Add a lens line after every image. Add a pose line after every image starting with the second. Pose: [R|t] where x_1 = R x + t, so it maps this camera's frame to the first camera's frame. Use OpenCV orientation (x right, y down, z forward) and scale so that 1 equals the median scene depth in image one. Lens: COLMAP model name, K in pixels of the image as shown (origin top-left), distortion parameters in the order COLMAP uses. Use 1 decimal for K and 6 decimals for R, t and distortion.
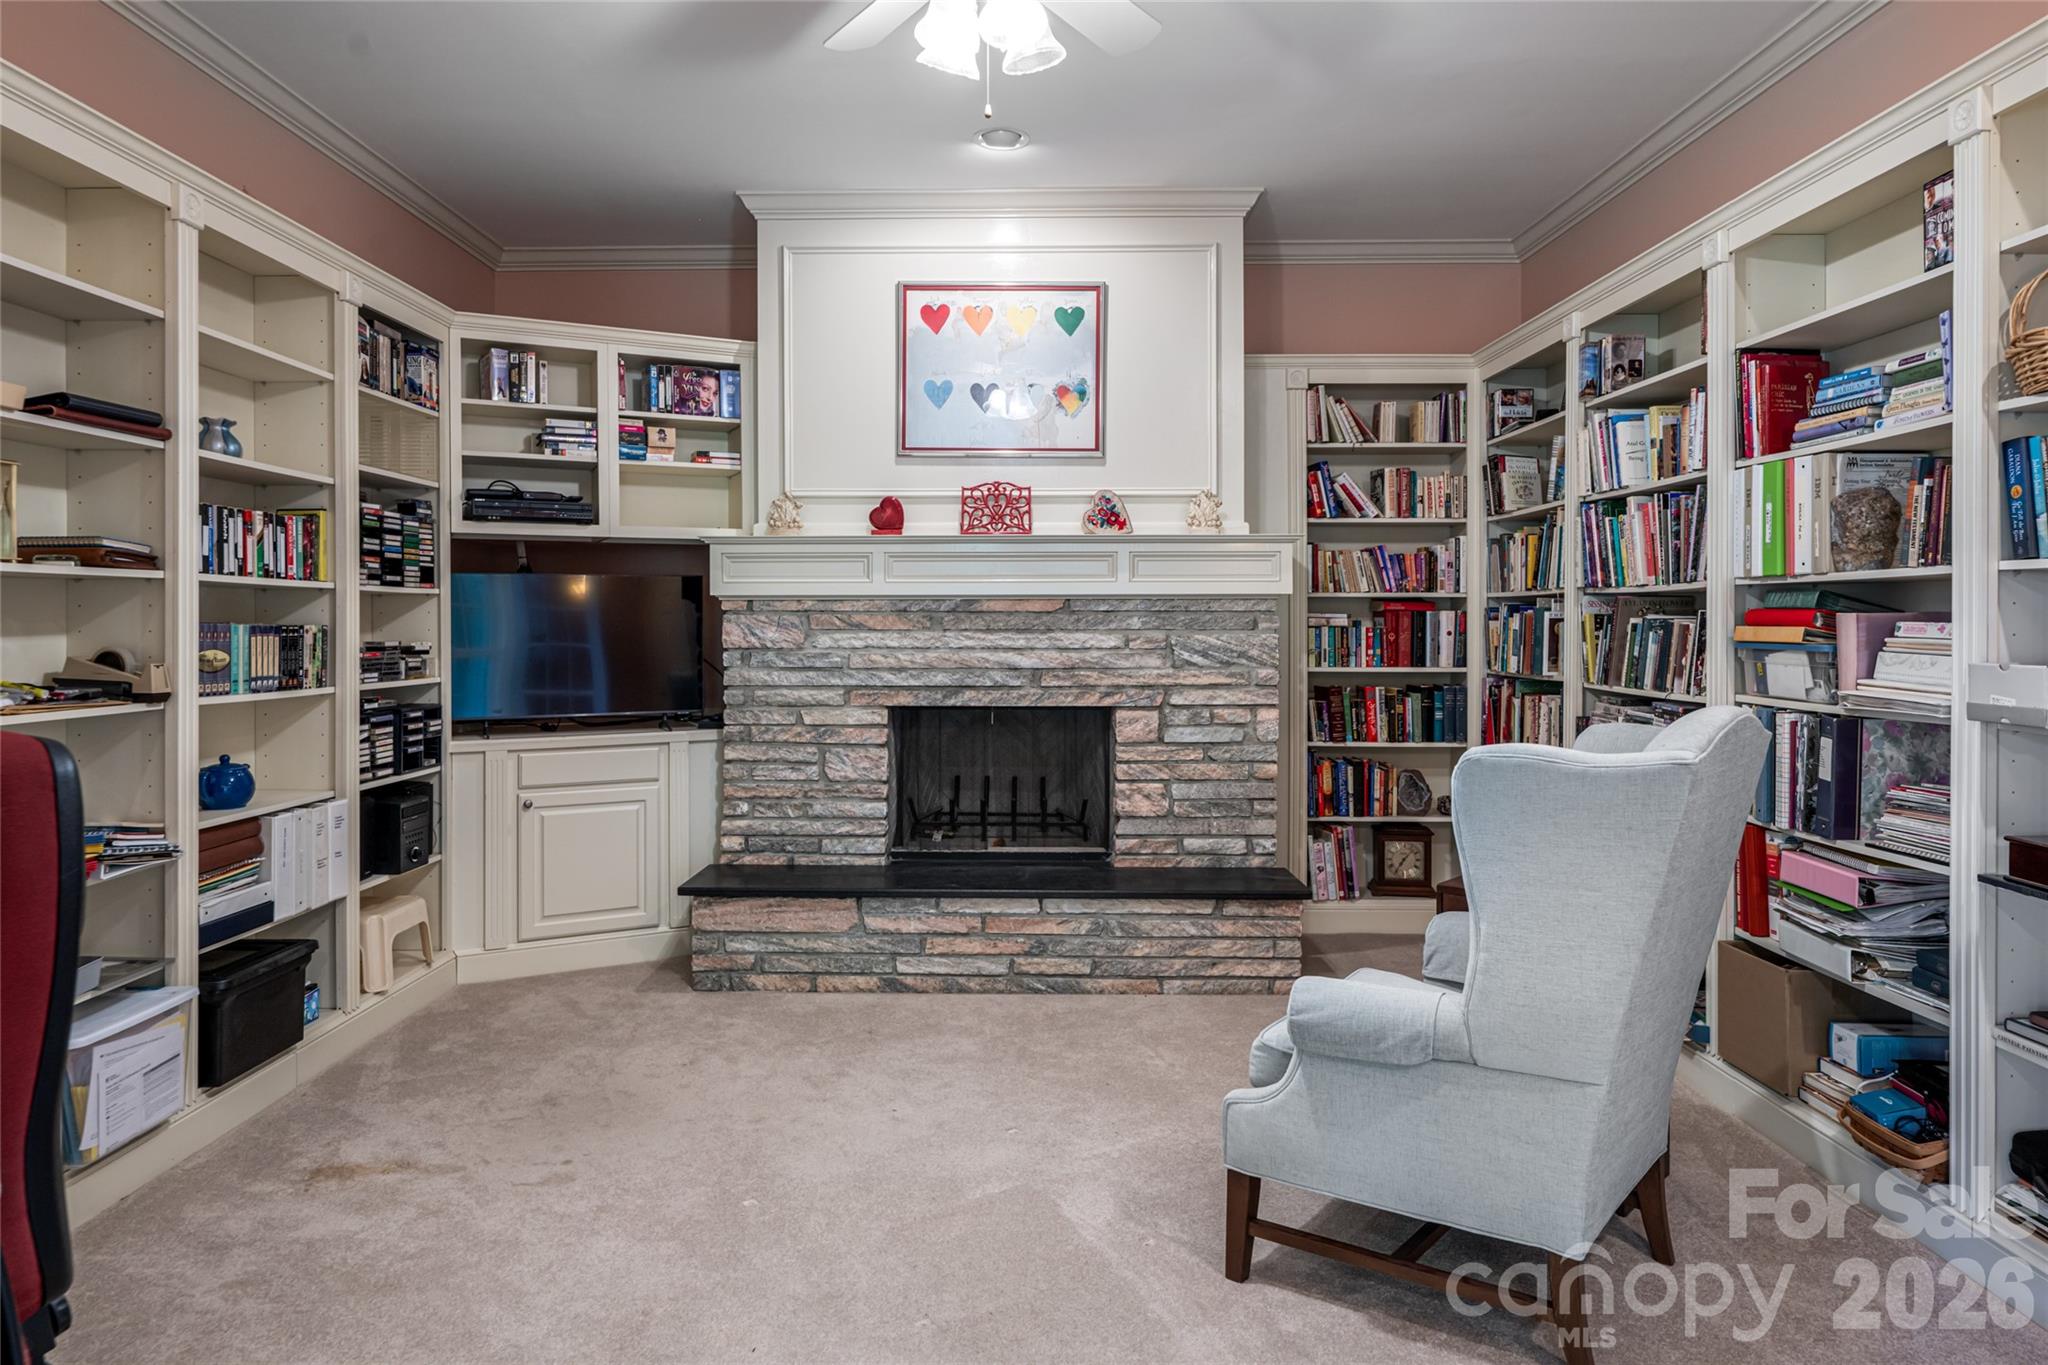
lens RADIAL K [[1231.1, 0, 1033.0], [0, 1231.1, 666.8], [0, 0, 1]] dist [0.005065, 0.002396]
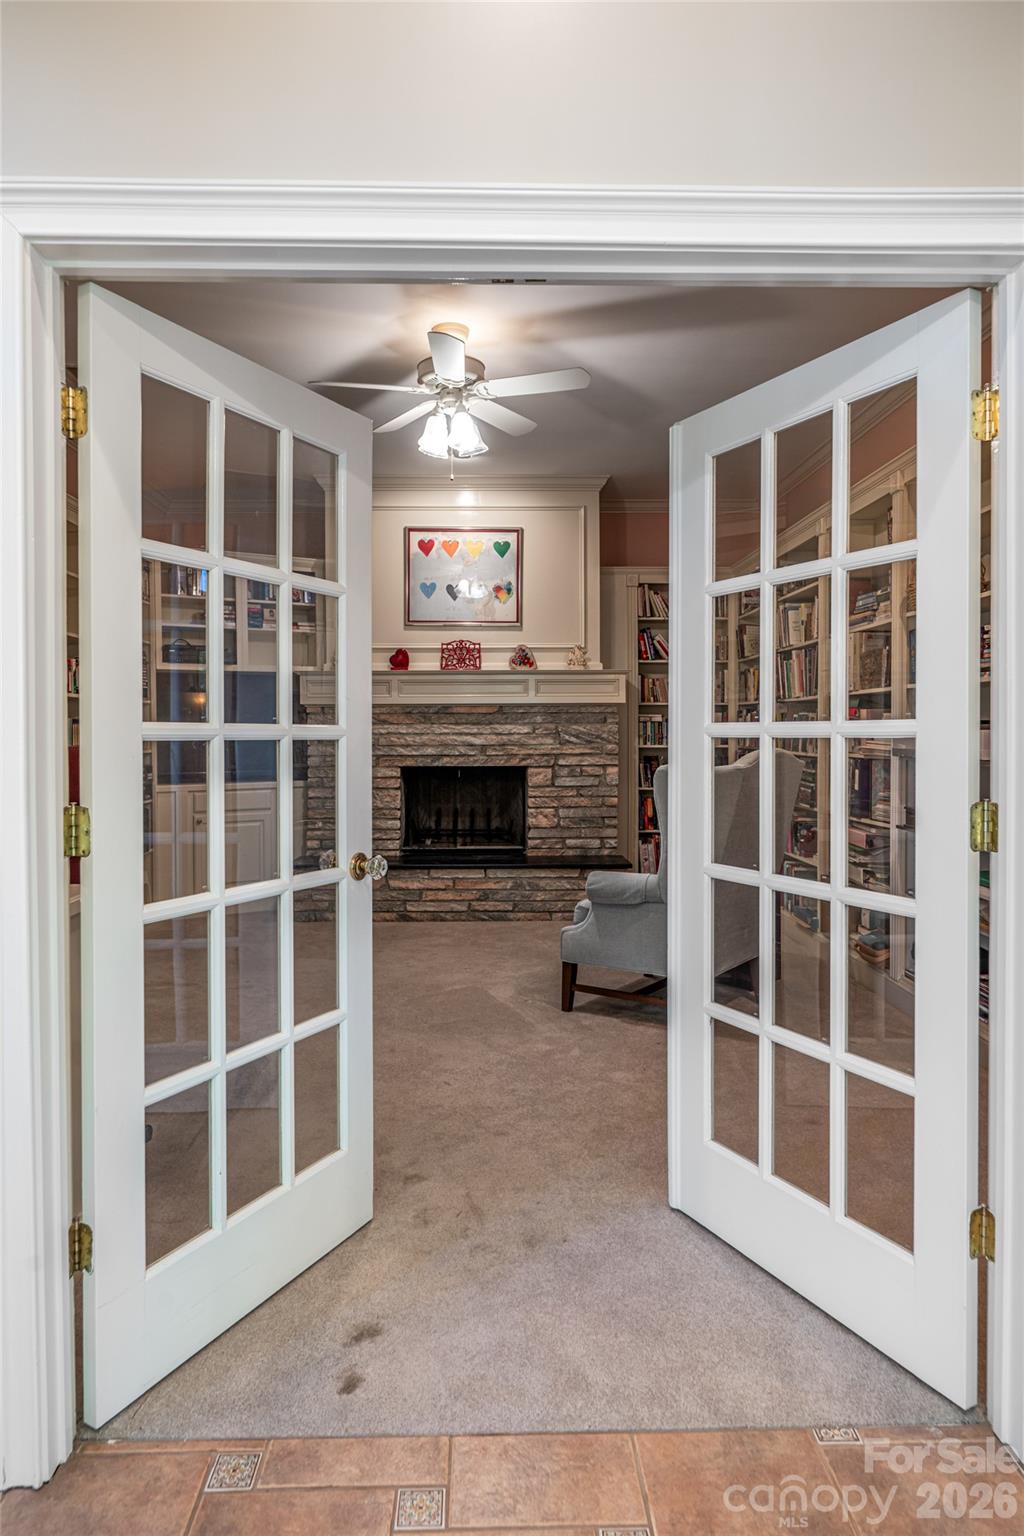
lens RADIAL K [[923.4, 0, 503.7], [0, 923.4, 779.7], [0, 0, 1]] dist [0.005065, 0.002396]
pose [[0.999971, -0.002141, 0.007330, 0.022094], [0.002015, 0.999850, 0.017175, 0.028909], [-0.007366, -0.017160, 0.999826, -0.341448]]
